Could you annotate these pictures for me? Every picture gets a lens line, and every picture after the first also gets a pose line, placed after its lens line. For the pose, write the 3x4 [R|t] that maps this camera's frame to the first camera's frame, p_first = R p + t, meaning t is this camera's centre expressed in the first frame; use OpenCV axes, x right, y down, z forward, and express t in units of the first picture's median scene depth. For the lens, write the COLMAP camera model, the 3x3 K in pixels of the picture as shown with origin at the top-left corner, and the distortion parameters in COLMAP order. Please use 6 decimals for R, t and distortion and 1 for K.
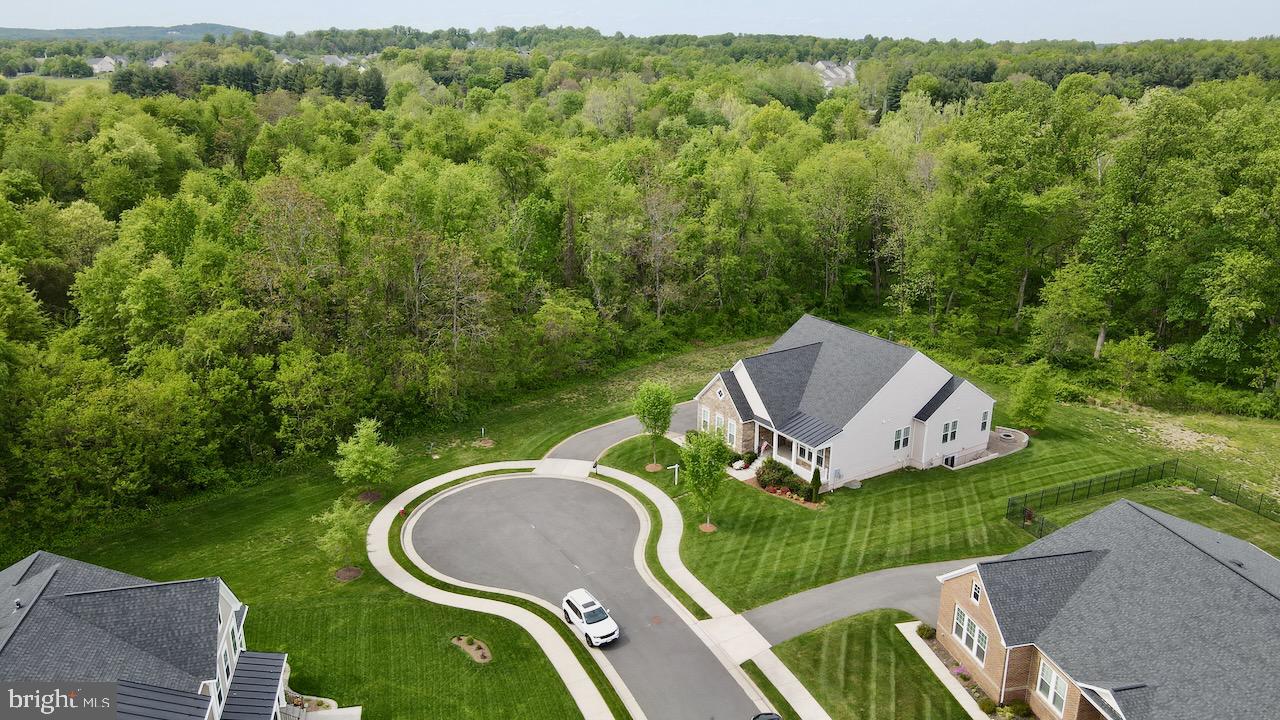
lens RADIAL K [[948.9, 0, 639.8], [0, 948.9, 364.5], [0, 0, 1]] dist [-0.004469, 0.037935]
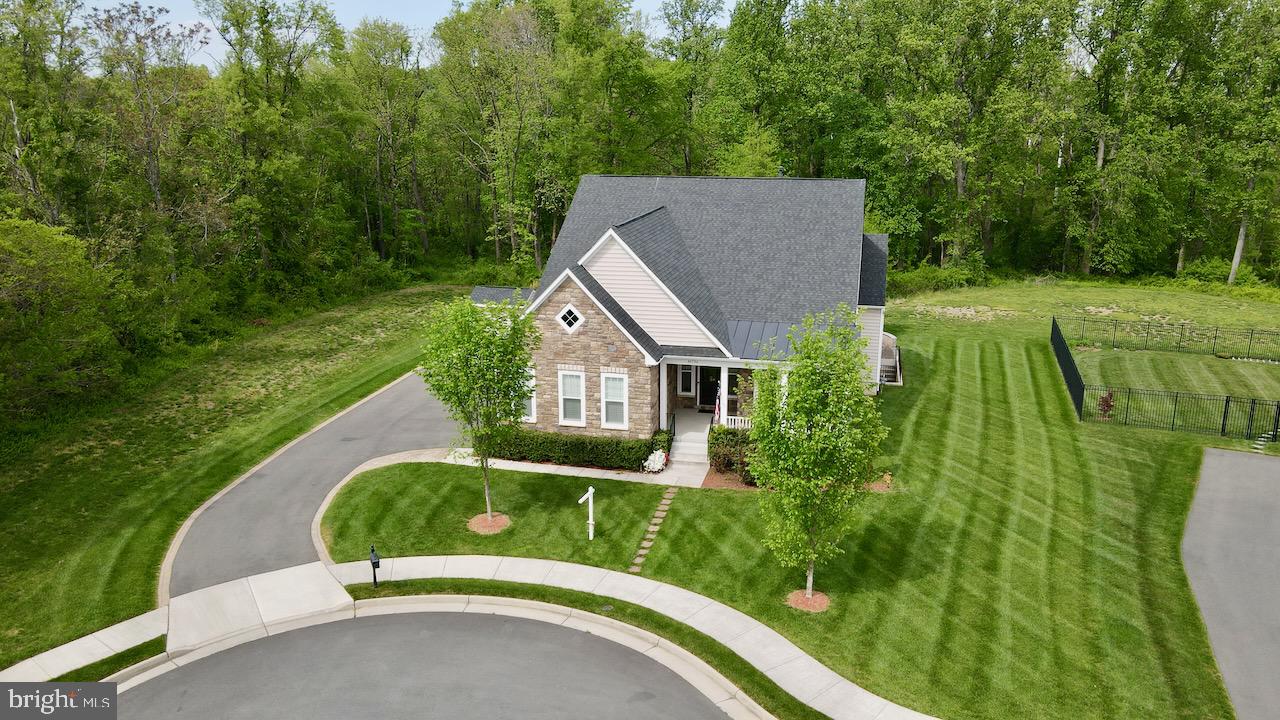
lens RADIAL K [[948.9, 0, 637.8], [0, 948.9, 368.5], [0, 0, 1]] dist [-0.004469, 0.037935]
pose [[0.730454, -0.179461, 0.658962, -0.182668], [0.216005, 0.976036, 0.026372, 0.047429], [-0.647903, 0.123076, 0.751714, 0.636060]]
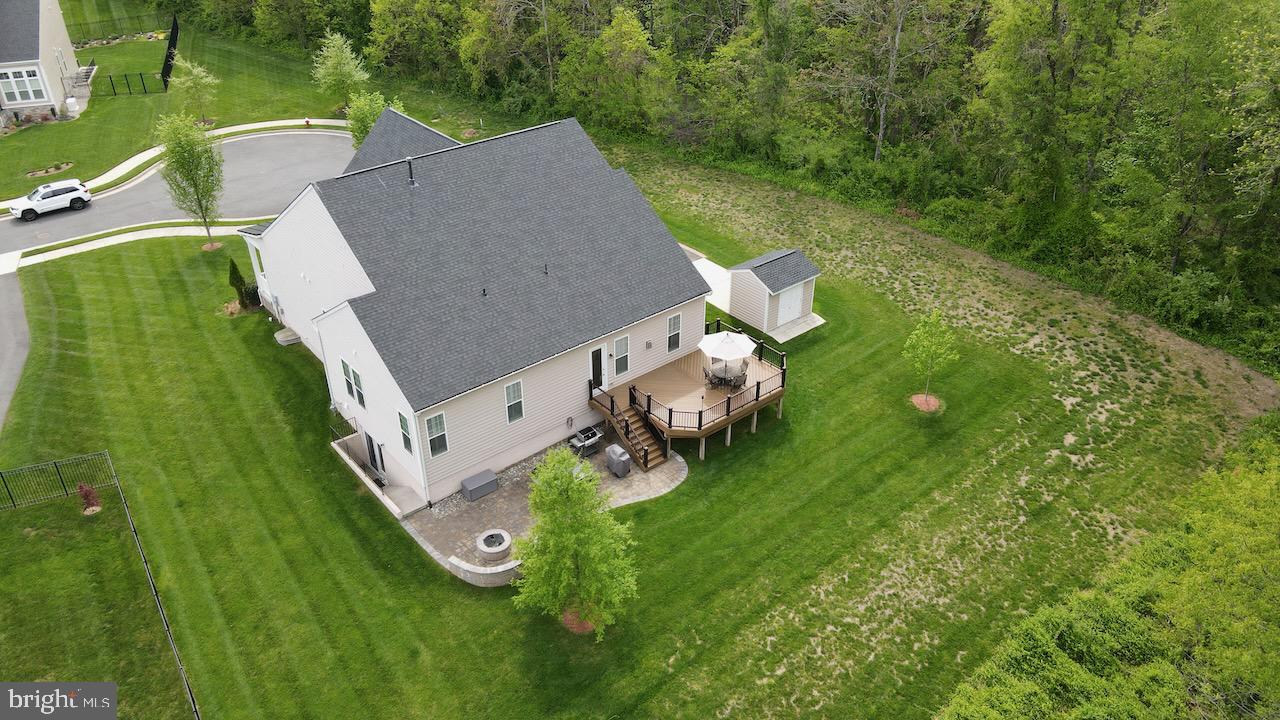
lens RADIAL K [[948.9, 0, 637.1], [0, 948.9, 369.6], [0, 0, 1]] dist [-0.004469, 0.037935]
pose [[0.113262, 0.531197, -0.839643, 0.738524], [-0.310932, 0.821584, 0.477830, -0.214477], [0.943659, 0.206952, 0.258221, 0.987058]]
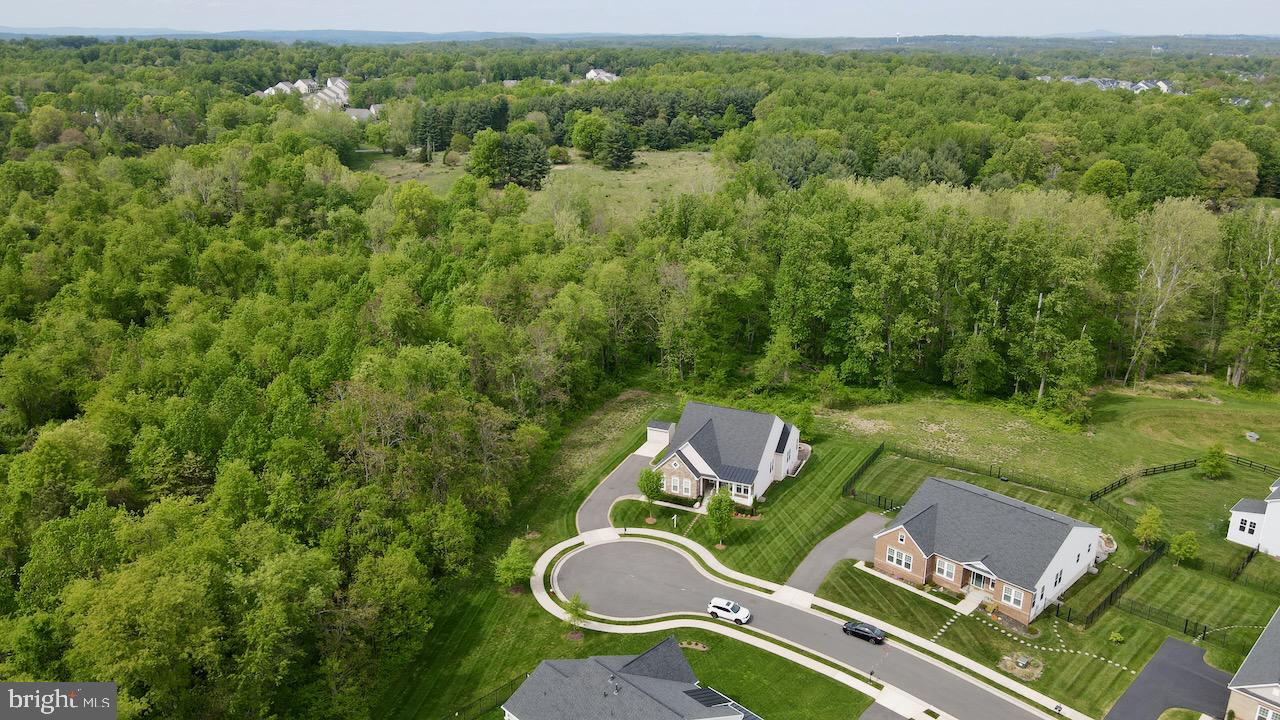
lens RADIAL K [[948.9, 0, 633.2], [0, 948.9, 363.6], [0, 0, 1]] dist [-0.004469, 0.037935]
pose [[0.846836, -0.181087, 0.500076, -0.731248], [0.175138, 0.982757, 0.059294, -0.239872], [-0.502190, 0.037370, 0.863949, -0.351146]]
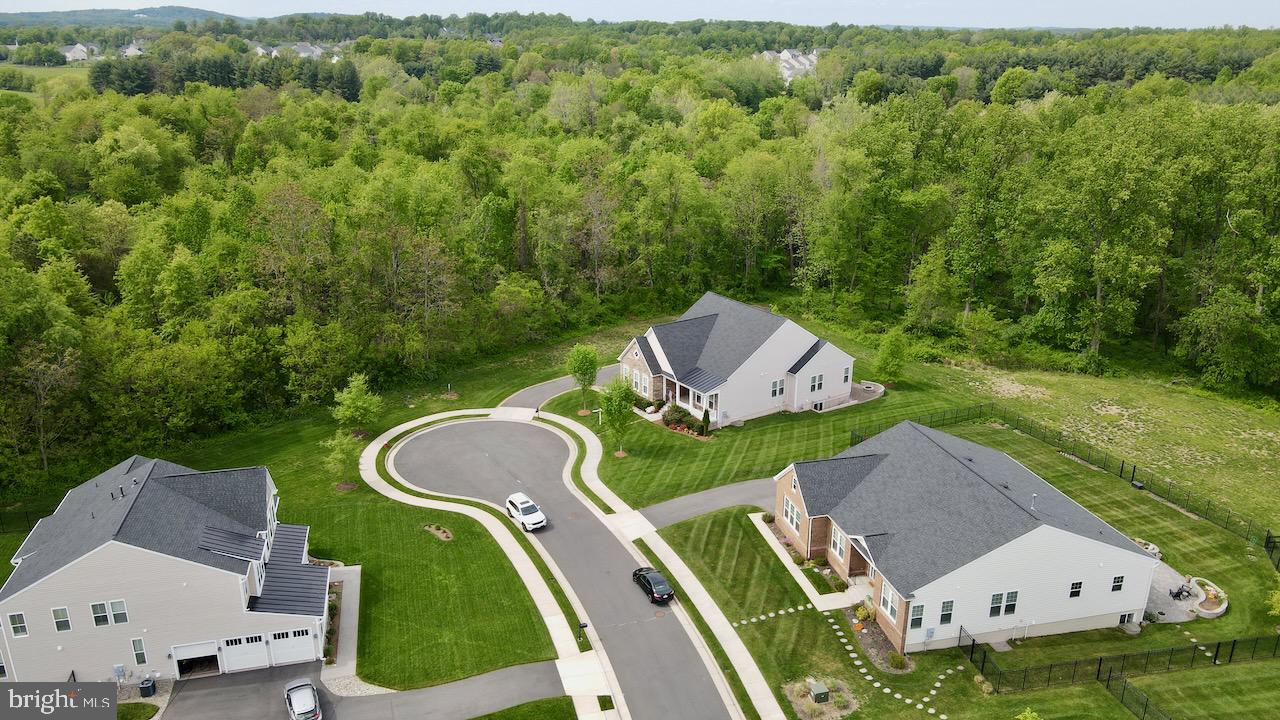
lens RADIAL K [[948.9, 0, 640.2], [0, 948.9, 364.0], [0, 0, 1]] dist [-0.004469, 0.037935]
pose [[0.999672, -0.007381, 0.024535, 0.057207], [0.006991, 0.999848, 0.015957, 0.022983], [-0.024649, -0.015780, 0.999572, -0.262524]]
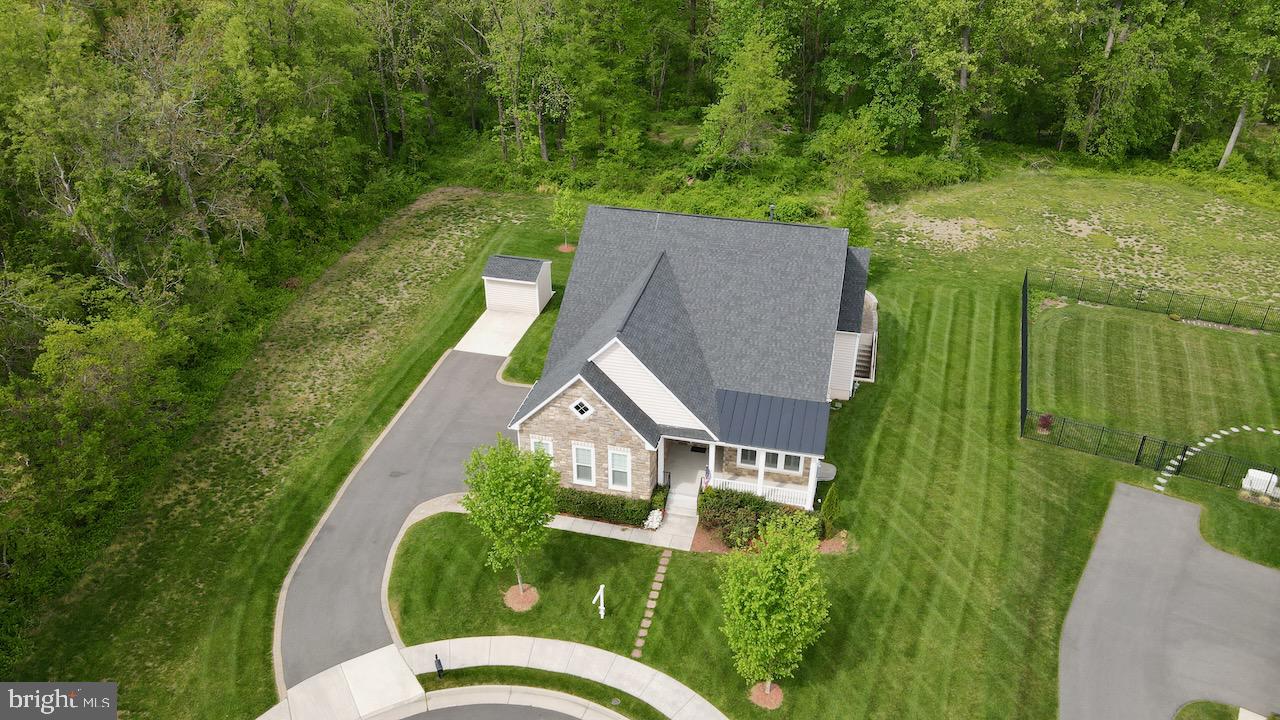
lens RADIAL K [[948.9, 0, 637.6], [0, 948.9, 369.3], [0, 0, 1]] dist [-0.004469, 0.037935]
pose [[0.733112, -0.357058, 0.578840, -0.180355], [0.215546, 0.929207, 0.300189, -0.134685], [-0.645048, -0.095305, 0.758176, 0.576577]]
